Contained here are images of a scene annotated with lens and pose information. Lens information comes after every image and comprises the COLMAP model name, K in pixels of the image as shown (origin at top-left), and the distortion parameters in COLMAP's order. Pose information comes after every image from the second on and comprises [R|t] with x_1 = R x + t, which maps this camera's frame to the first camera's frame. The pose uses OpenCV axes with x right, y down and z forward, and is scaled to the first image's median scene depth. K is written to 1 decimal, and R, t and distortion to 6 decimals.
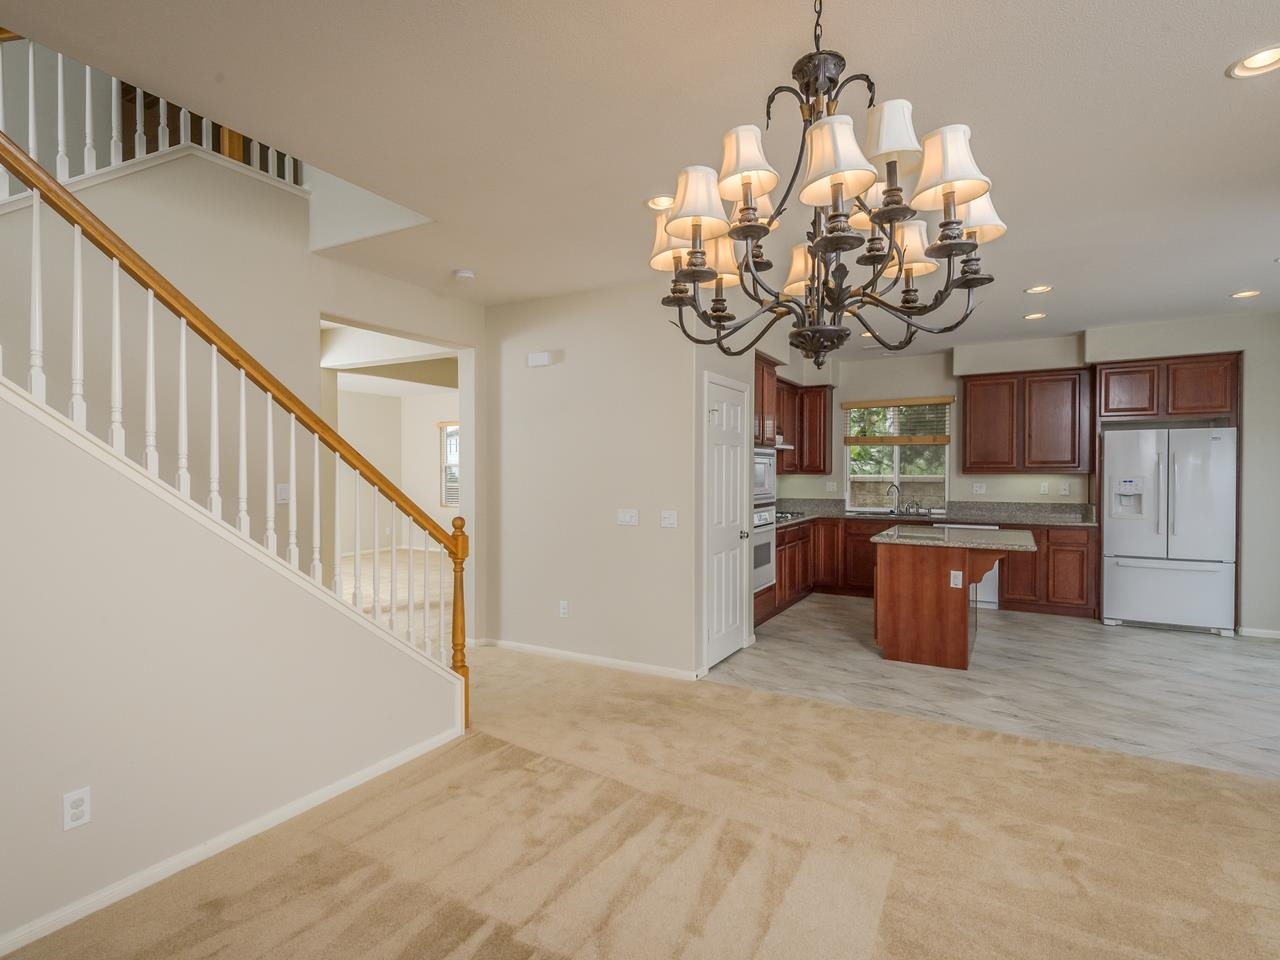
lens RADIAL K [[596.8, 0, 667.3], [0, 596.8, 480.8], [0, 0, 1]] dist [0.003852, 0.000500]
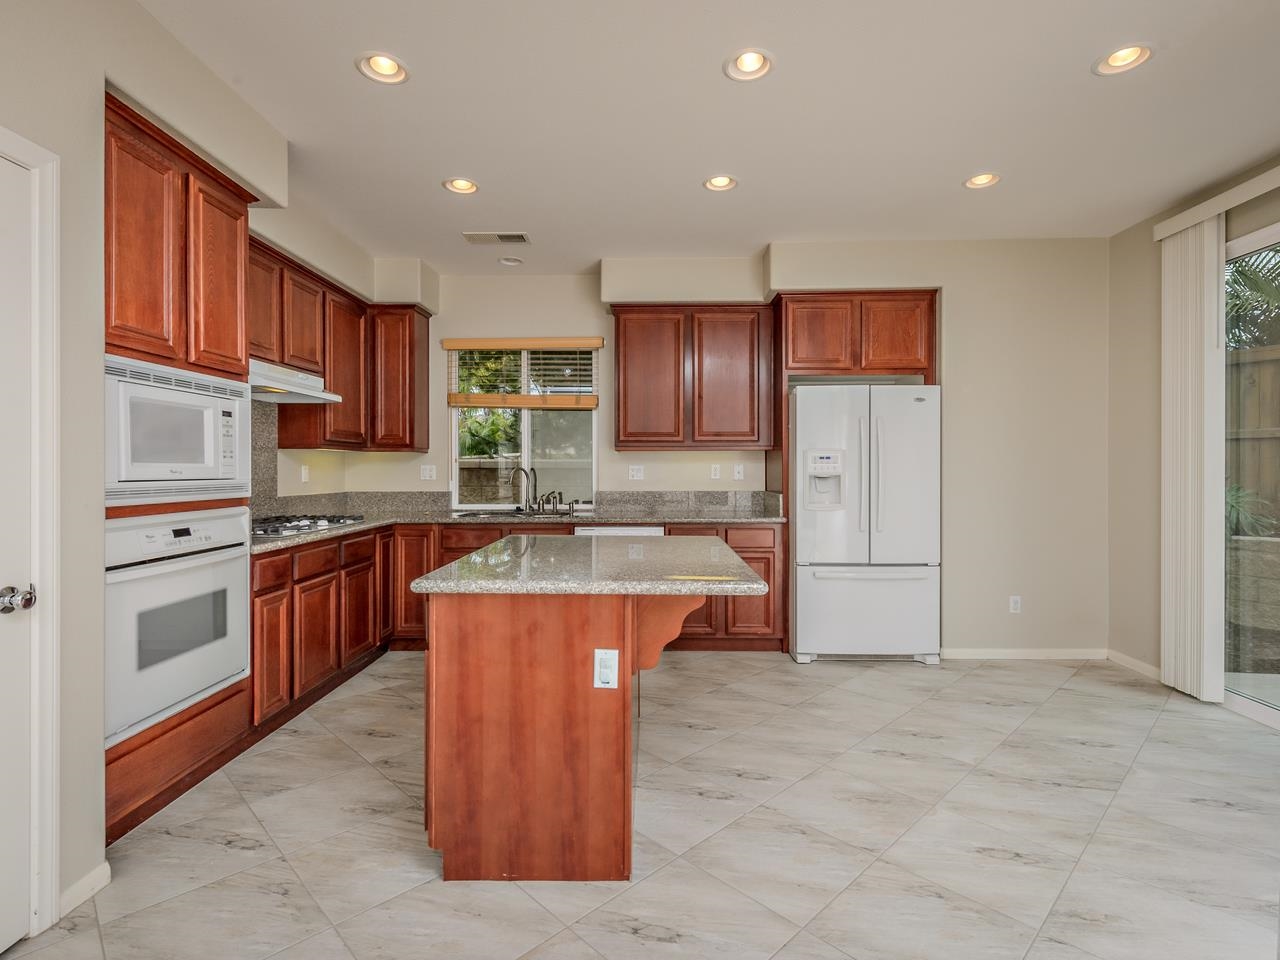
lens RADIAL K [[596.8, 0, 639.6], [0, 596.8, 475.3], [0, 0, 1]] dist [0.003852, 0.000500]
pose [[0.875892, -0.004077, 0.482490, 0.227034], [0.005536, 0.999983, -0.001601, 0.020555], [-0.482475, 0.004073, 0.875900, 0.465417]]
